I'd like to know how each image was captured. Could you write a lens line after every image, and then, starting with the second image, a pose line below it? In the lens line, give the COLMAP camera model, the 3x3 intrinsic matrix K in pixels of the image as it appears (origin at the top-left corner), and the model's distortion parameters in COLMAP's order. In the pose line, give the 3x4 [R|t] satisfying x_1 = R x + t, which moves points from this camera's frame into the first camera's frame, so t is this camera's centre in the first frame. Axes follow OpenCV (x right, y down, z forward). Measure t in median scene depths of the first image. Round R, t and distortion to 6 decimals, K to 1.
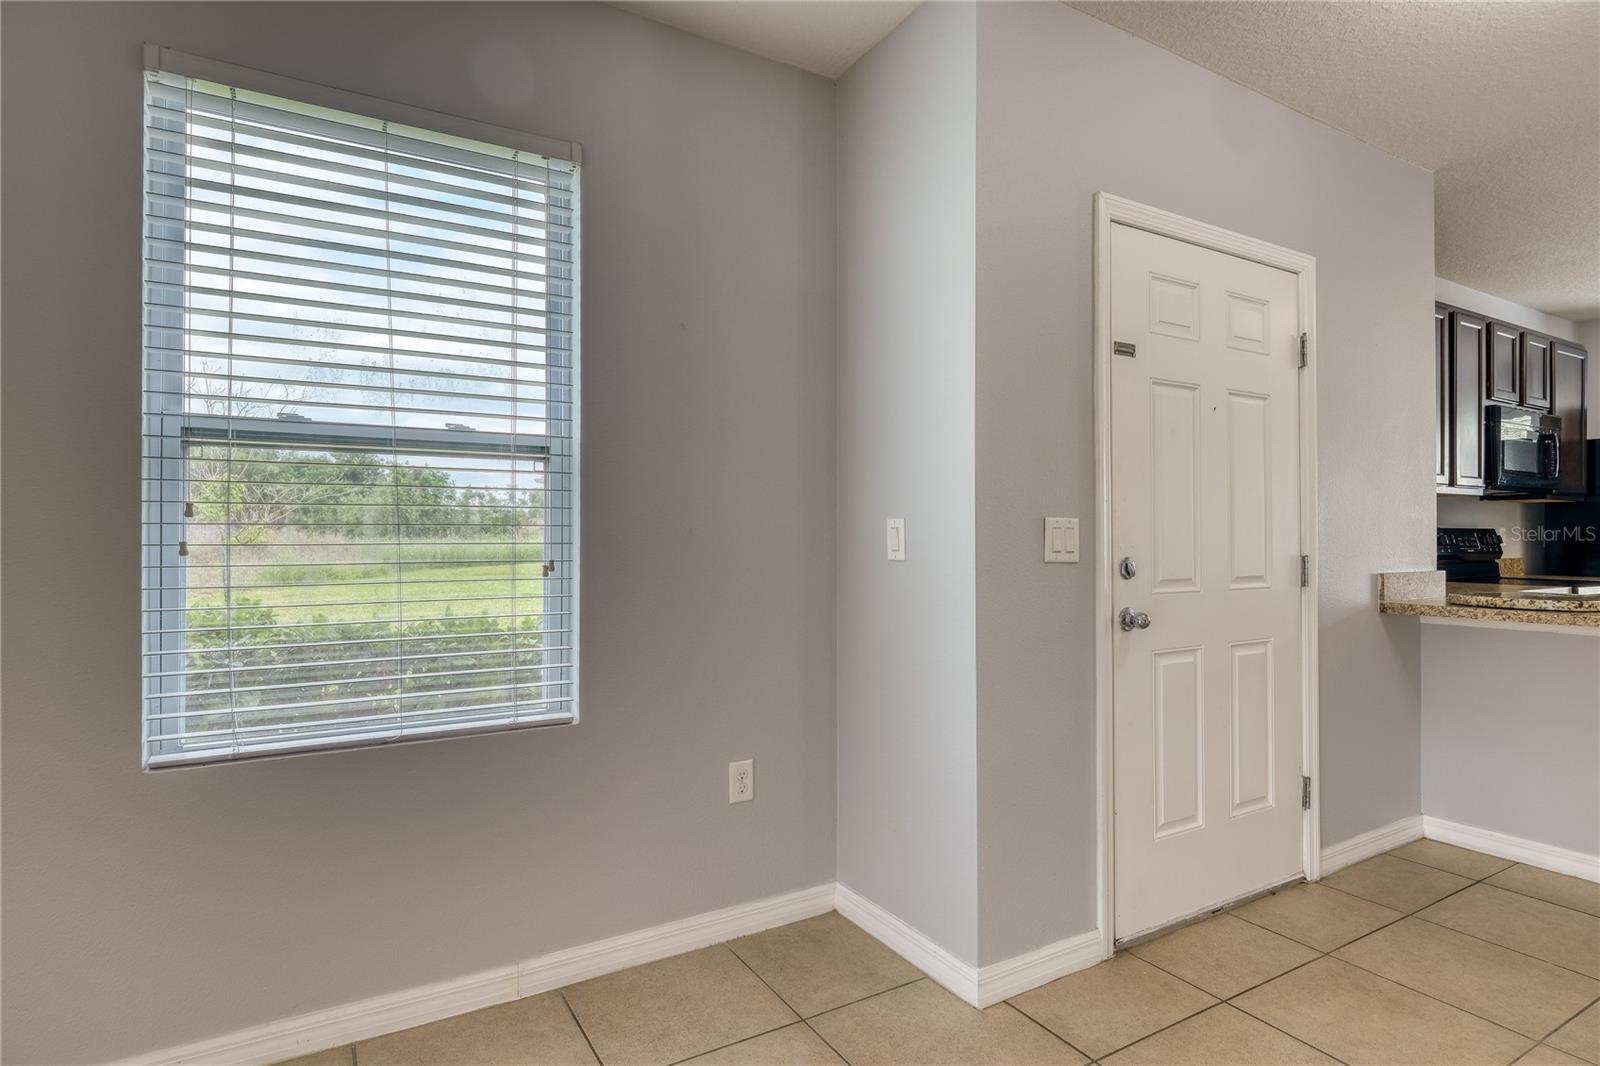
lens RADIAL K [[794.5, 0, 829.8], [0, 794.5, 526.0], [0, 0, 1]] dist [-0.015241, -0.000260]
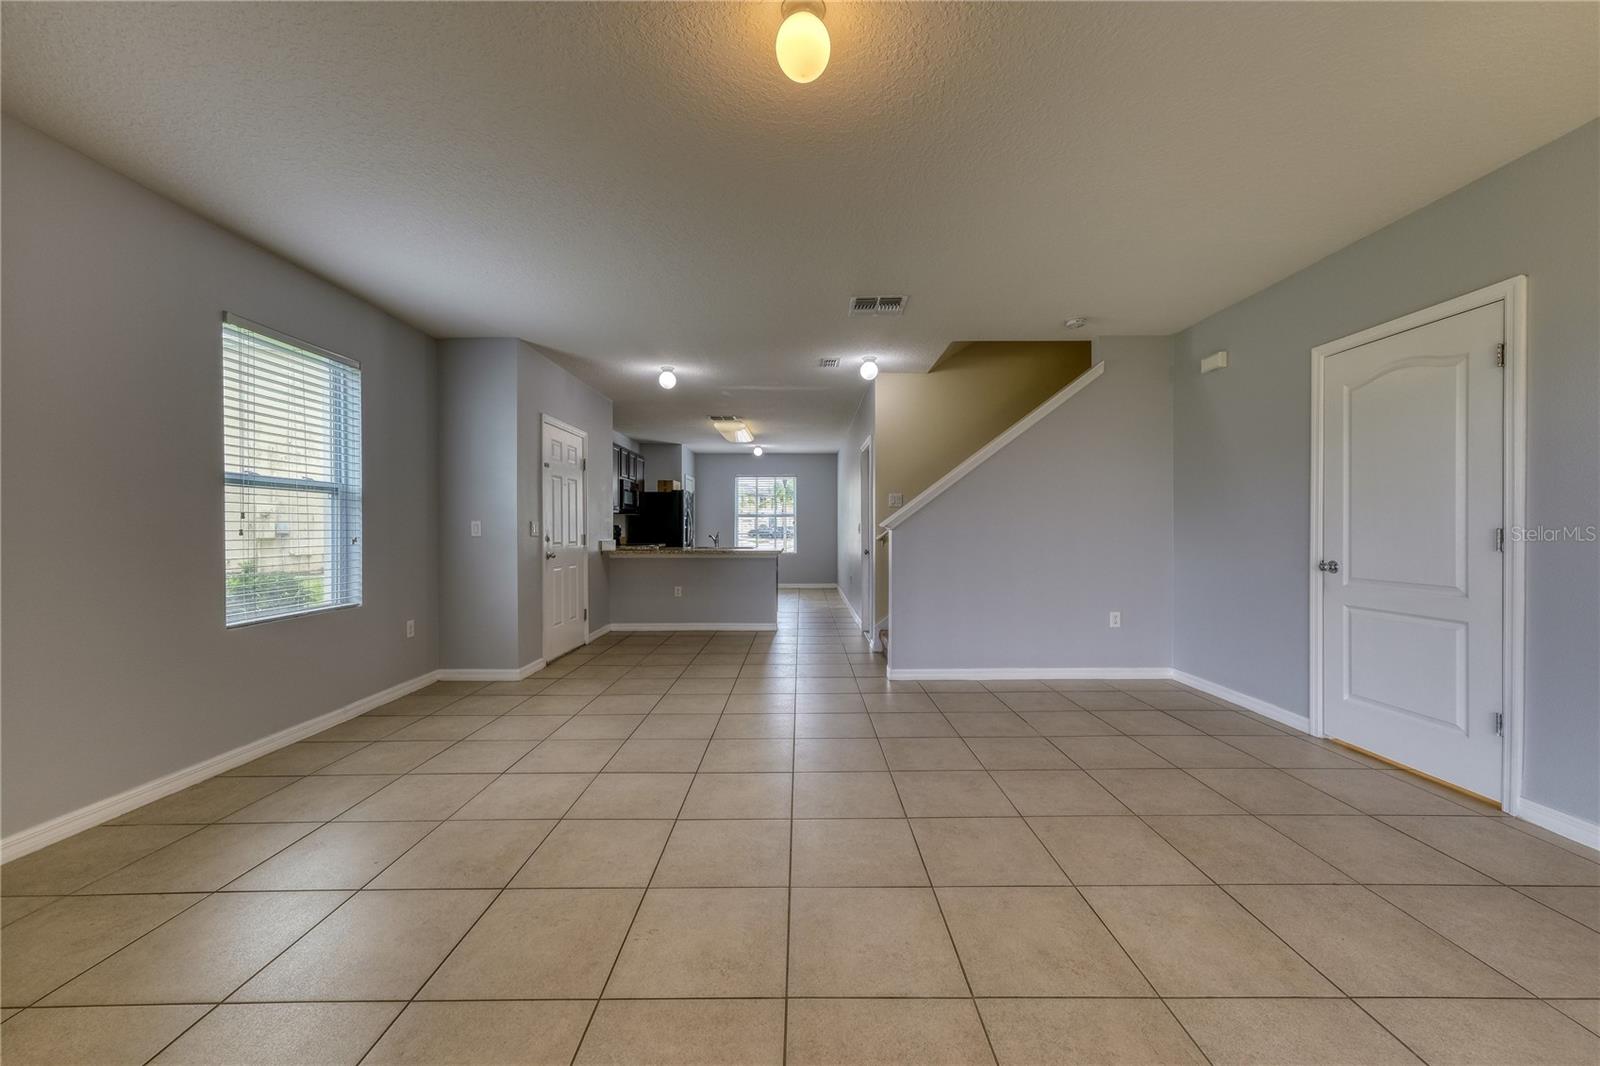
lens RADIAL K [[604.7, 0, 803.3], [0, 604.7, 534.8], [0, 0, 1]] dist [0.000321, 0.003695]
pose [[0.486602, -0.011157, 0.873553, -1.167785], [-0.004202, 0.999877, 0.015111, 0.001817], [-0.873614, -0.011023, 0.486495, -0.970481]]
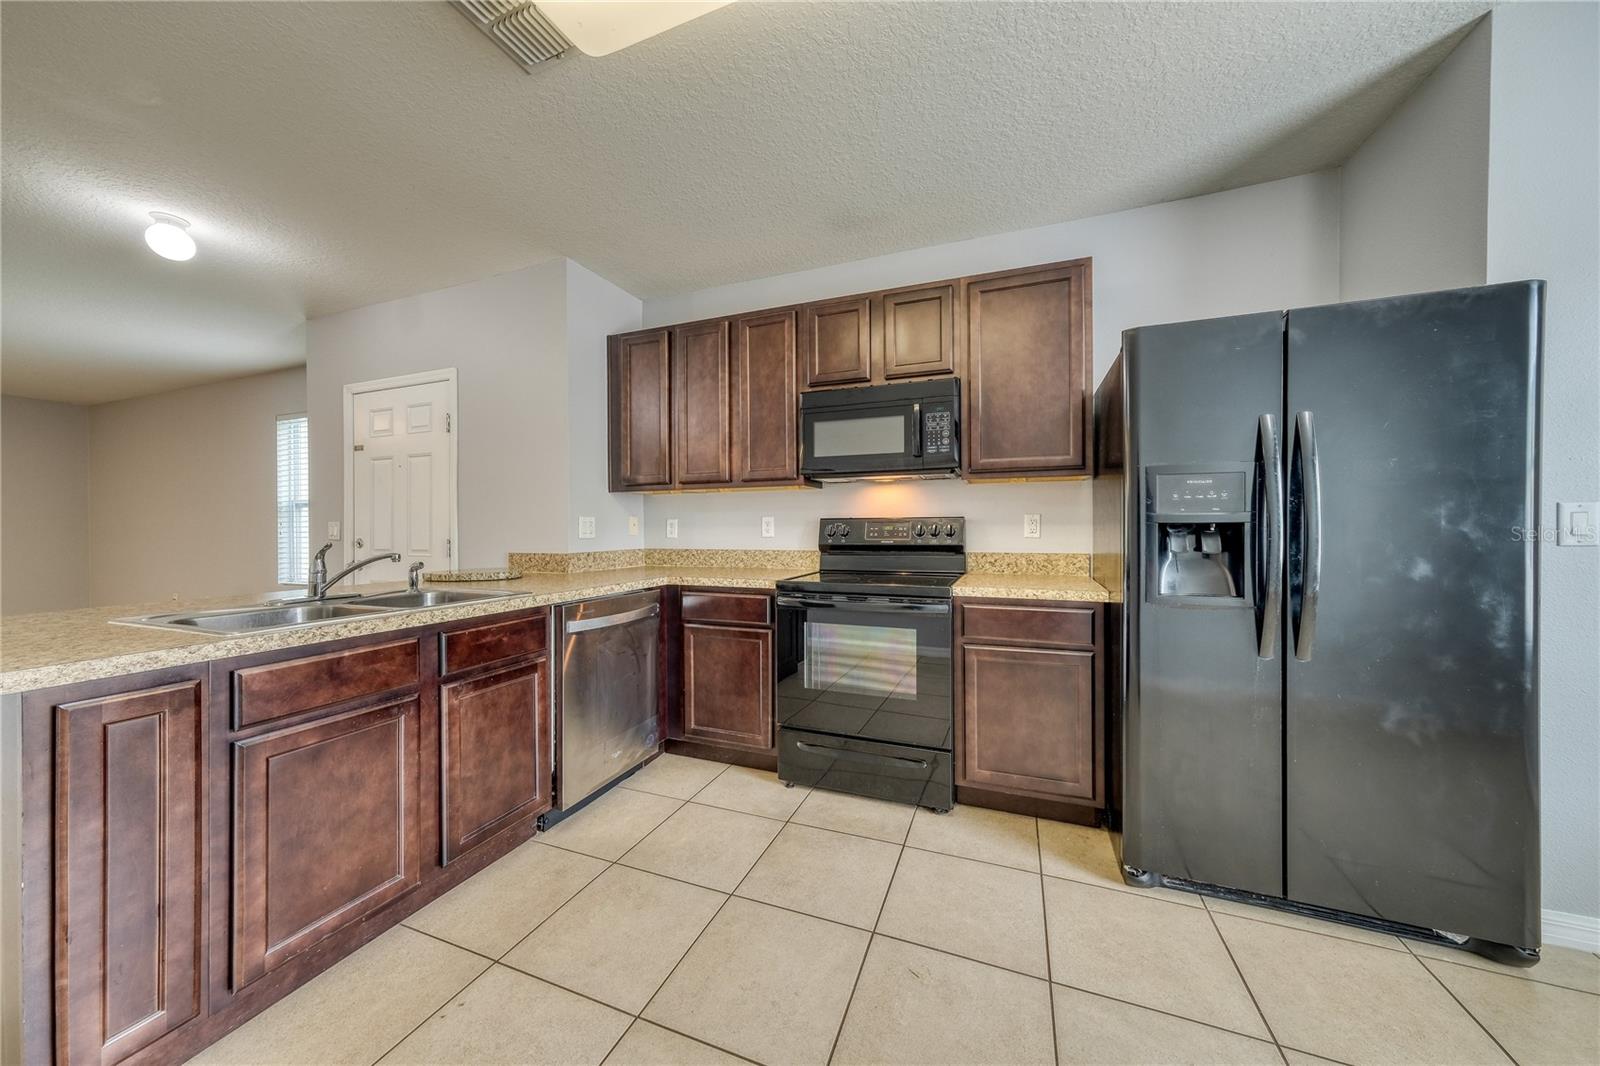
lens RADIAL K [[539.5, 0, 796.5], [0, 539.5, 533.9], [0, 0, 1]] dist [-0.009891, 0.004324]
pose [[0.643930, -0.002978, -0.765078, 2.406367], [0.008184, 0.999962, 0.002997, 0.032443], [0.765040, -0.008191, 0.643930, 0.975078]]
